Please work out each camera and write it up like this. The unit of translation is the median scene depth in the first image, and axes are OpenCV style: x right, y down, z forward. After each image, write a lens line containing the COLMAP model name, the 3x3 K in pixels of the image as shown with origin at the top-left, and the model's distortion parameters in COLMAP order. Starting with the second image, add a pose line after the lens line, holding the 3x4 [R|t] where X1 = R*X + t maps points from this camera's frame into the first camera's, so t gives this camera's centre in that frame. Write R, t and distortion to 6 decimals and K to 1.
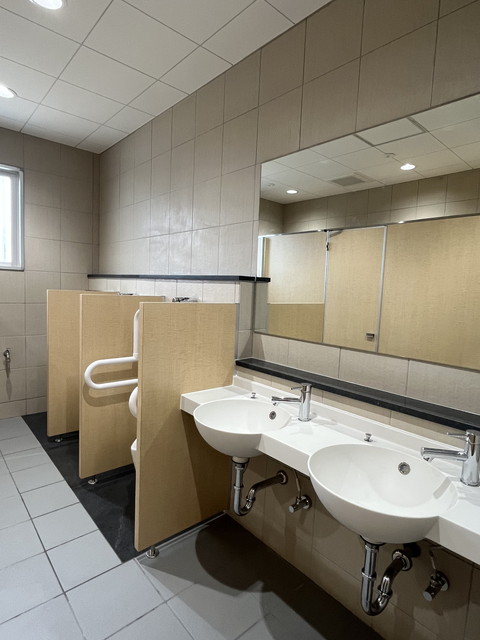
lens RADIAL K [[359.7, 0, 243.2], [0, 359.7, 319.0], [0, 0, 1]] dist [0.000518, -0.000951]
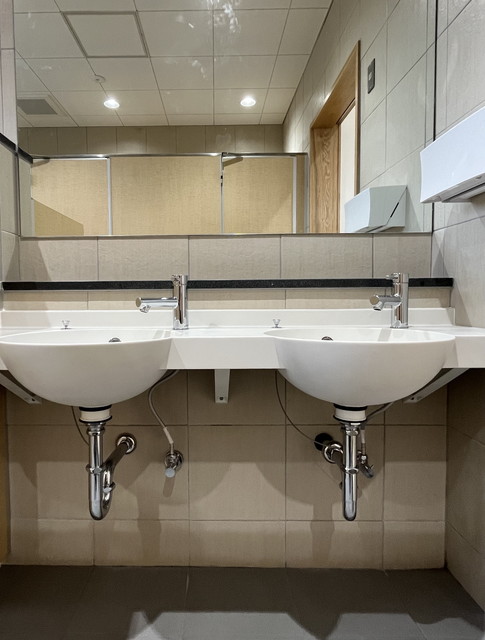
lens RADIAL K [[404.4, 0, 242.7], [0, 404.4, 297.1], [0, 0, 1]] dist [0.000181, -0.001109]
pose [[0.676763, -0.081121, 0.731718, -0.239656], [0.101232, 0.994724, 0.016650, 0.173486], [-0.729208, 0.062805, 0.681404, 0.311137]]
